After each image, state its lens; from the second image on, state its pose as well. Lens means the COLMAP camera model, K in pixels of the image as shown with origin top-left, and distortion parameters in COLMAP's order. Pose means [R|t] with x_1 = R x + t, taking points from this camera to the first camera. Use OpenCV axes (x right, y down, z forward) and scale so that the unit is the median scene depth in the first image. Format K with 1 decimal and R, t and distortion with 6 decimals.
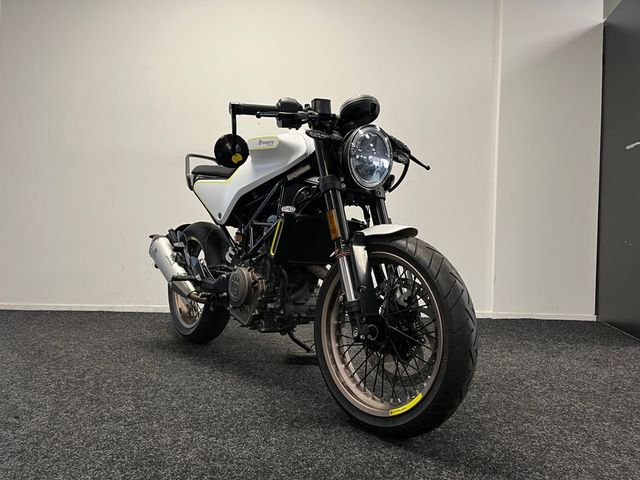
lens RADIAL K [[488.3, 0, 318.4], [0, 488.3, 243.3], [0, 0, 1]] dist [0.068803, -0.093277]
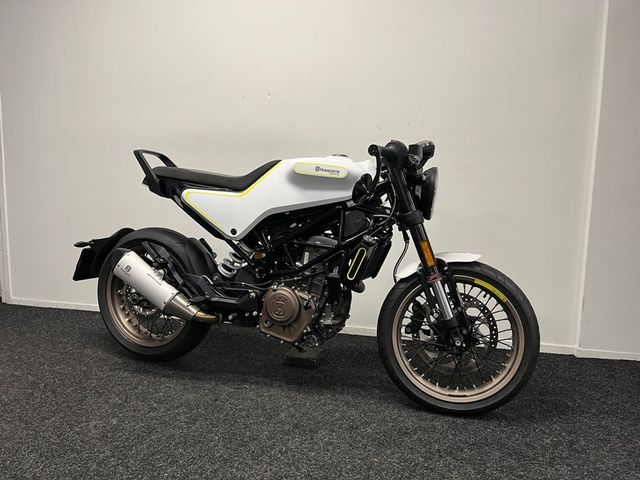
lens RADIAL K [[488.3, 0, 318.4], [0, 488.3, 243.3], [0, 0, 1]] dist [0.068803, -0.093277]
pose [[0.836468, -0.063165, 0.544363, -0.671379], [0.000927, 0.993497, 0.113856, -0.163786], [-0.548015, -0.094732, 0.831087, 0.127805]]
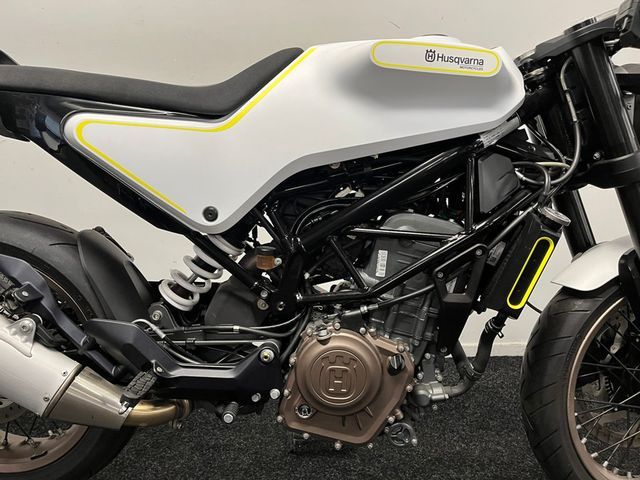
lens RADIAL K [[488.3, 0, 318.4], [0, 488.3, 243.3], [0, 0, 1]] dist [0.068803, -0.093277]
pose [[0.636685, -0.163134, 0.753671, -0.525454], [0.019632, 0.980479, 0.195642, -0.127867], [-0.770874, -0.109766, 0.627458, 0.767612]]
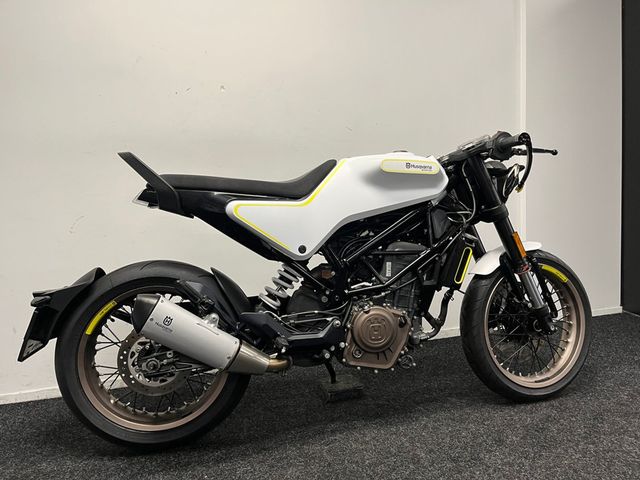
lens RADIAL K [[488.3, 0, 318.4], [0, 488.3, 243.3], [0, 0, 1]] dist [0.068803, -0.093277]
pose [[0.435143, -0.120770, 0.892225, -0.999578], [0.071154, 0.992476, 0.099638, -0.161303], [-0.897545, 0.020129, 0.440463, 0.735023]]
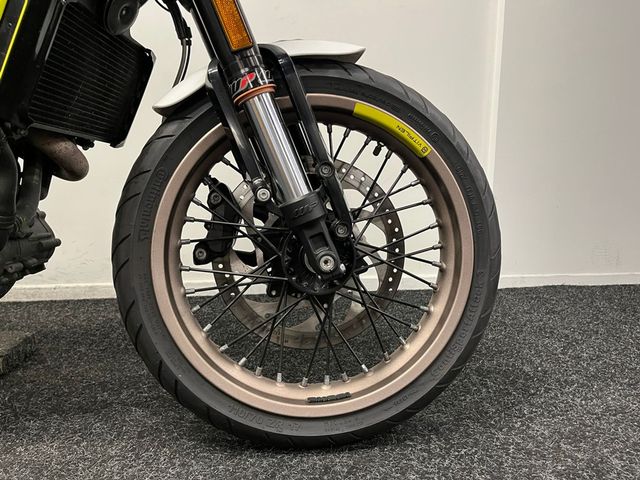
lens RADIAL K [[488.3, 0, 318.4], [0, 488.3, 243.3], [0, 0, 1]] dist [0.068803, -0.093277]
pose [[0.611243, -0.148445, 0.777397, -0.209733], [0.023655, 0.985240, 0.169534, 0.064497], [-0.791089, -0.085237, 0.605733, 0.548956]]
